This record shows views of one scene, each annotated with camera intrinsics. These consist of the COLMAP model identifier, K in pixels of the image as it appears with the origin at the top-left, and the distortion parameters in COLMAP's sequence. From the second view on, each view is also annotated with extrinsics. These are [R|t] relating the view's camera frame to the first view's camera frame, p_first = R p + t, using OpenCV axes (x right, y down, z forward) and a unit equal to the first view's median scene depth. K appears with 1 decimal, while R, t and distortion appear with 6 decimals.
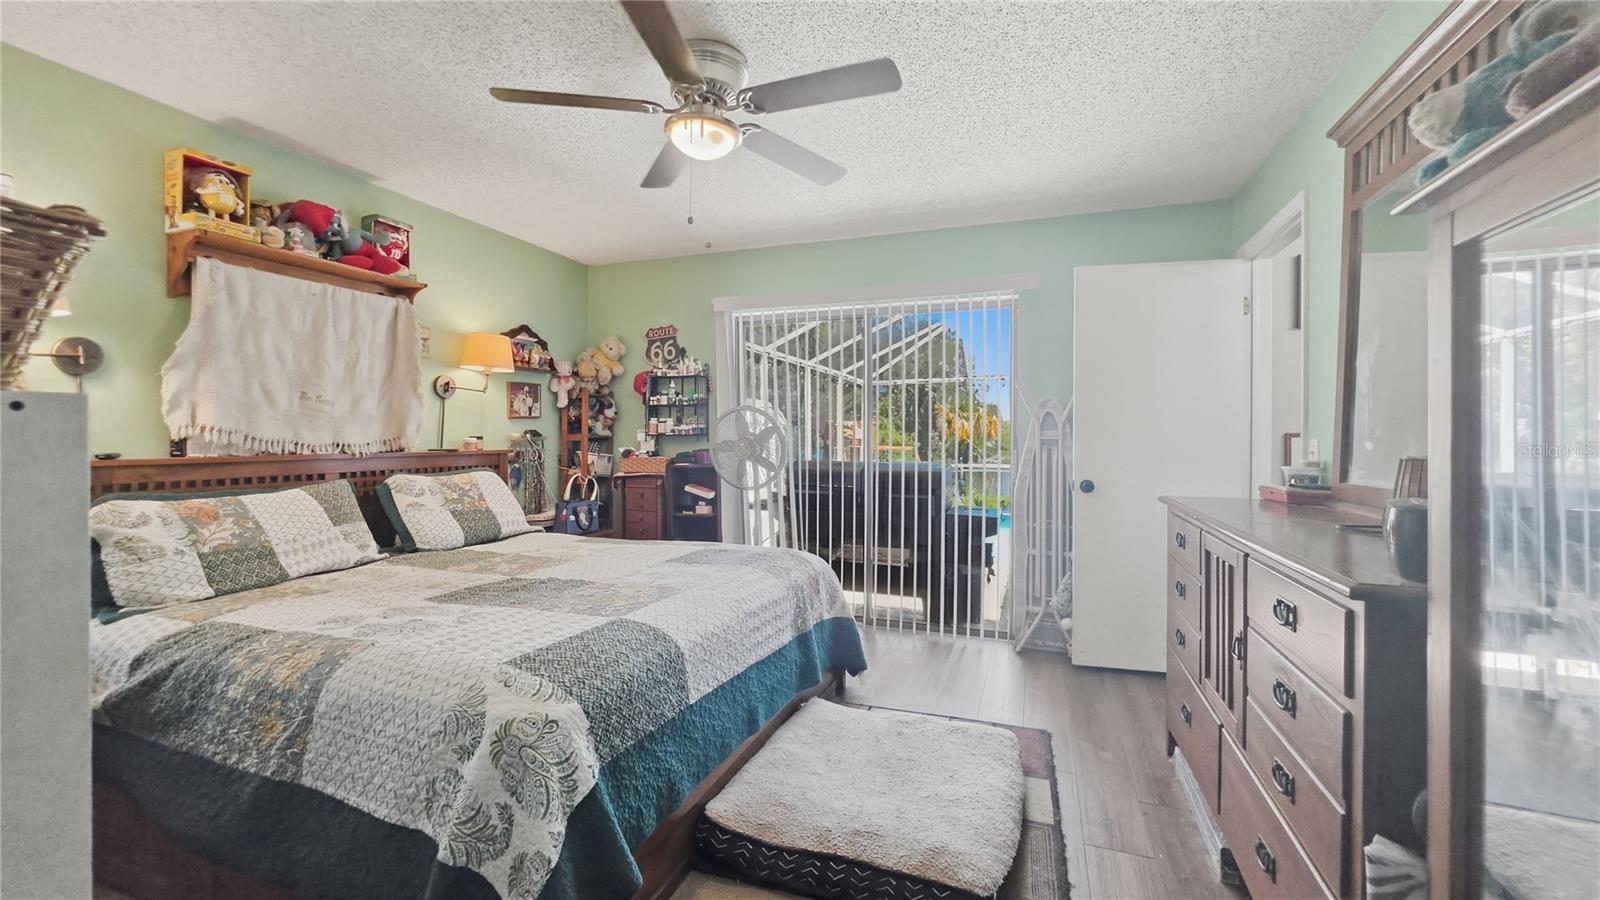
lens RADIAL K [[656.4, 0, 794.8], [0, 656.4, 437.6], [0, 0, 1]] dist [-0.002141, -0.000081]
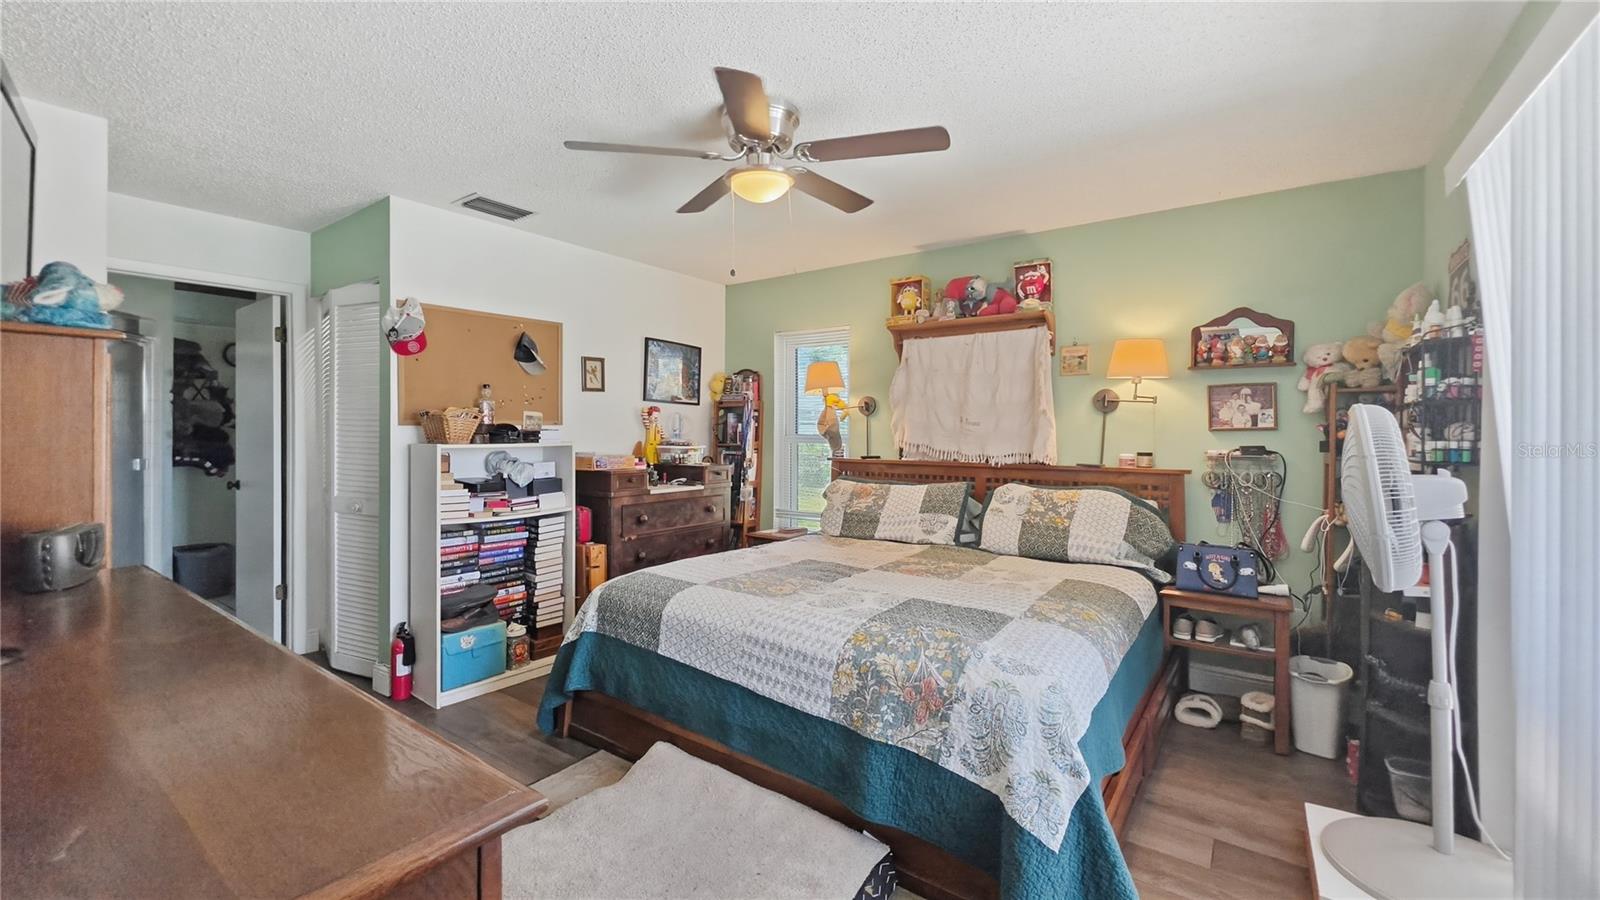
lens RADIAL K [[656.4, 0, 790.0], [0, 656.4, 441.1], [0, 0, 1]] dist [-0.002141, -0.000081]
pose [[-0.278404, 0.014352, -0.960357, 0.621976], [-0.004488, 0.999858, 0.016243, -0.035881], [0.960454, 0.008832, -0.278300, 0.948108]]
